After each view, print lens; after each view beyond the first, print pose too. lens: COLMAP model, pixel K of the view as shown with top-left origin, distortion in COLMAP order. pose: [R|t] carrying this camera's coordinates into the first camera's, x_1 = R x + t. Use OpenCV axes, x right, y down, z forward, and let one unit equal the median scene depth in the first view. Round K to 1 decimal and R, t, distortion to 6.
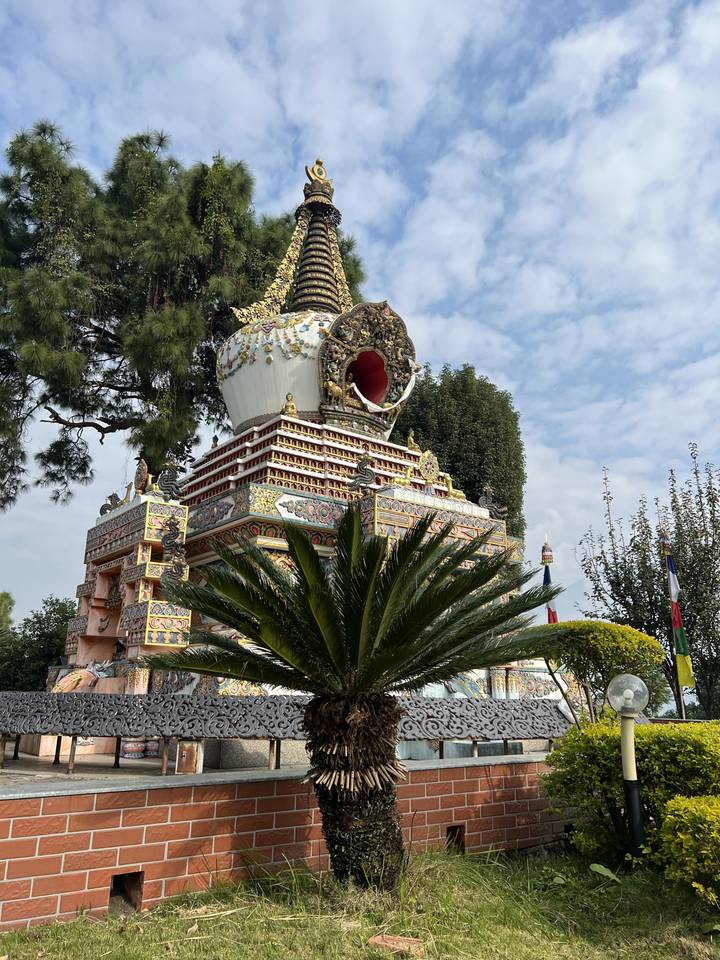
lens RADIAL K [[721.8, 0, 360.0], [0, 721.8, 480.0], [0, 0, 1]] dist [-0.069850, 0.000136]
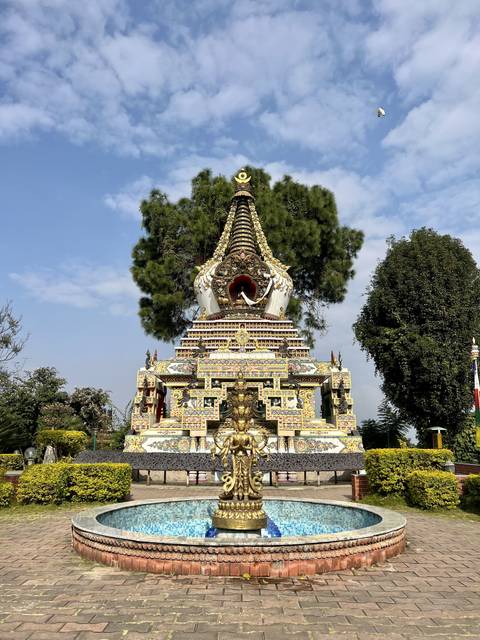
lens RADIAL K [[481.2, 0, 240.0], [0, 481.2, 320.0], [0, 0, 1]] dist [-0.069850, 0.000136]
pose [[0.758934, -0.170432, -0.628468, 0.835181], [0.190895, 0.980968, -0.035502, -0.015170], [0.622558, -0.093028, 0.777025, -0.032016]]
